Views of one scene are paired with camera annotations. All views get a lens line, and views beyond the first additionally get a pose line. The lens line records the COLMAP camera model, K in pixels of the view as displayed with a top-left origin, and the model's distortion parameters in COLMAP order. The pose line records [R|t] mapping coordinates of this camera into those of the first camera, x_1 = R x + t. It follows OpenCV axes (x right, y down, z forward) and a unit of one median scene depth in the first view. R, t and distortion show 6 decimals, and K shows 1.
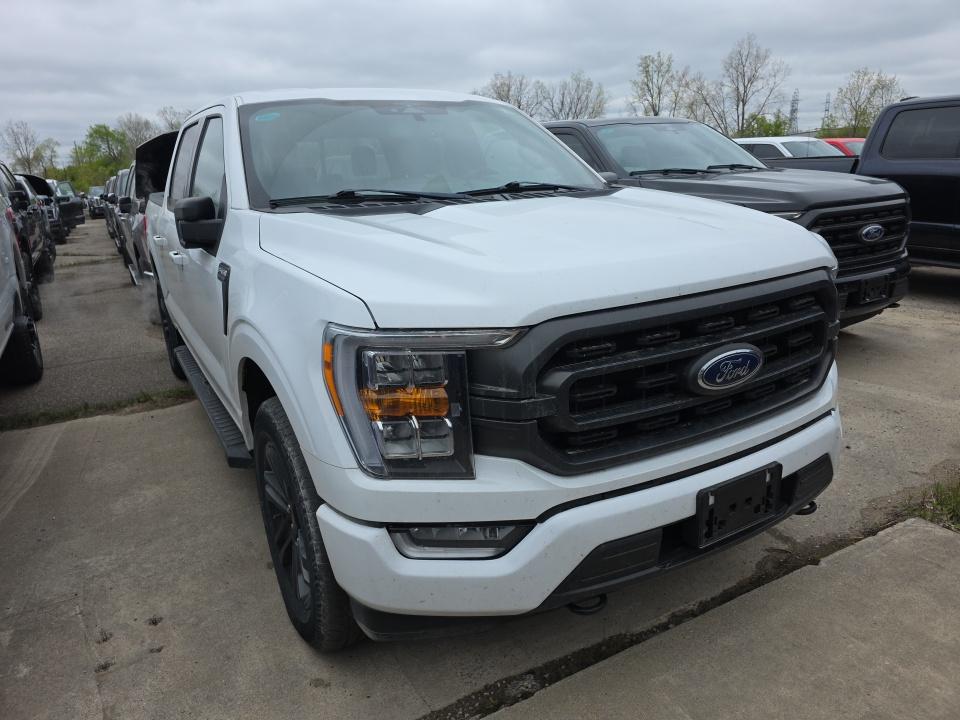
lens RADIAL K [[643.0, 0, 480.9], [0, 643.0, 360.6], [0, 0, 1]] dist [0.054210, -0.044272]
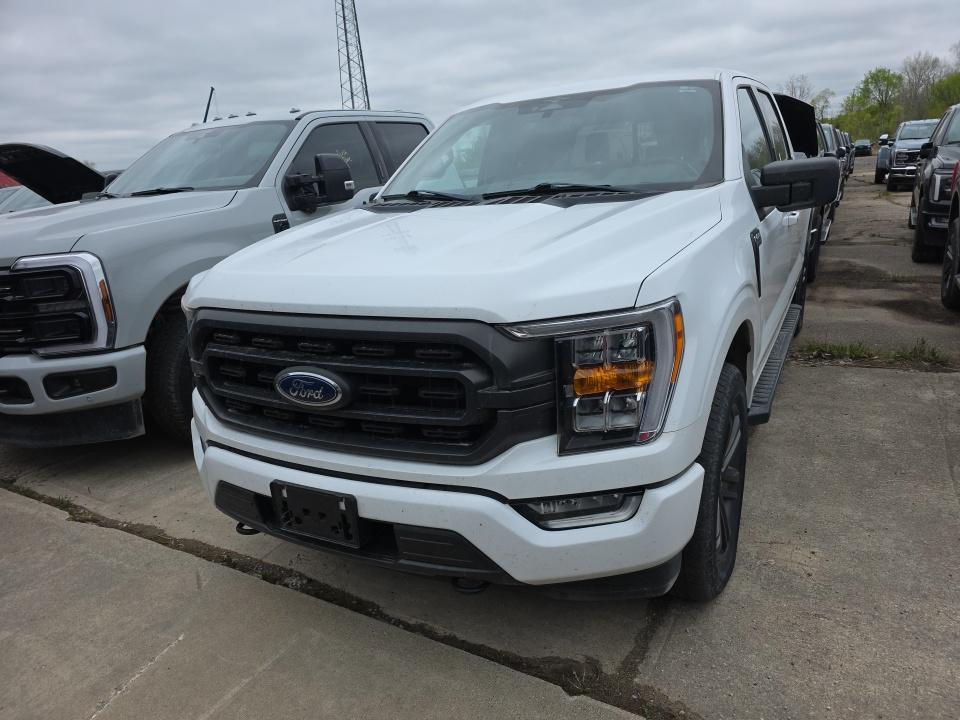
lens RADIAL K [[643.0, 0, 498.4], [0, 643.0, 369.2], [0, 0, 1]] dist [0.054210, -0.044272]
pose [[0.530735, 0.260209, -0.806605, 1.147729], [-0.190180, 0.963998, 0.185848, -0.226733], [0.825925, 0.054764, 0.561114, 0.529701]]
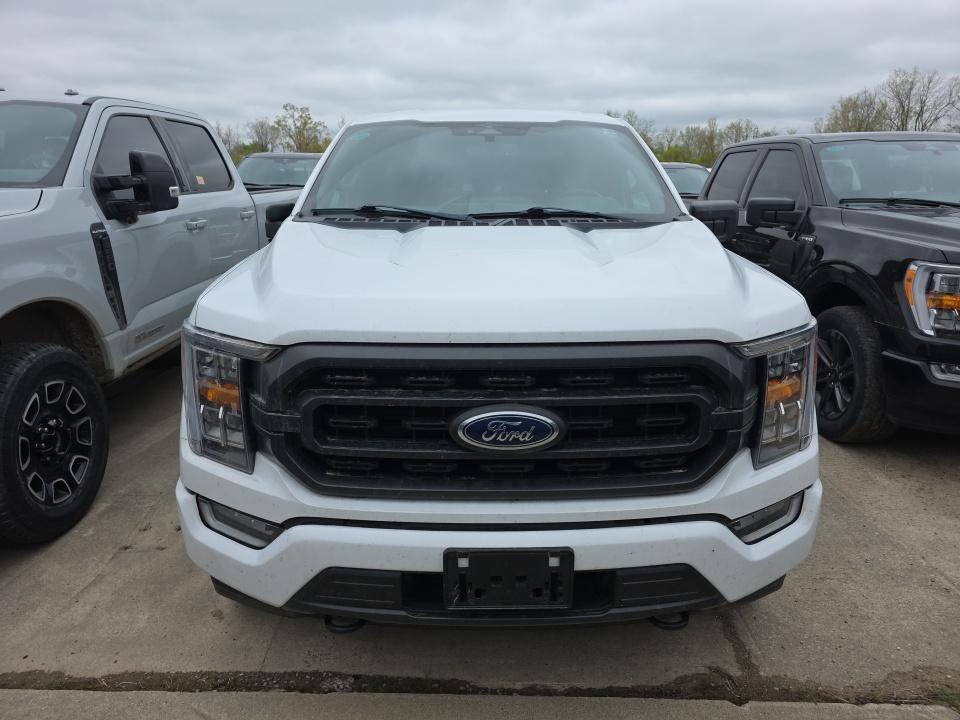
lens RADIAL K [[643.0, 0, 486.4], [0, 643.0, 359.2], [0, 0, 1]] dist [0.054210, -0.044272]
pose [[0.870548, 0.176286, -0.459423, 0.616278], [-0.178770, 0.983138, 0.038494, -0.094676], [0.458462, 0.048621, 0.887383, 0.135205]]
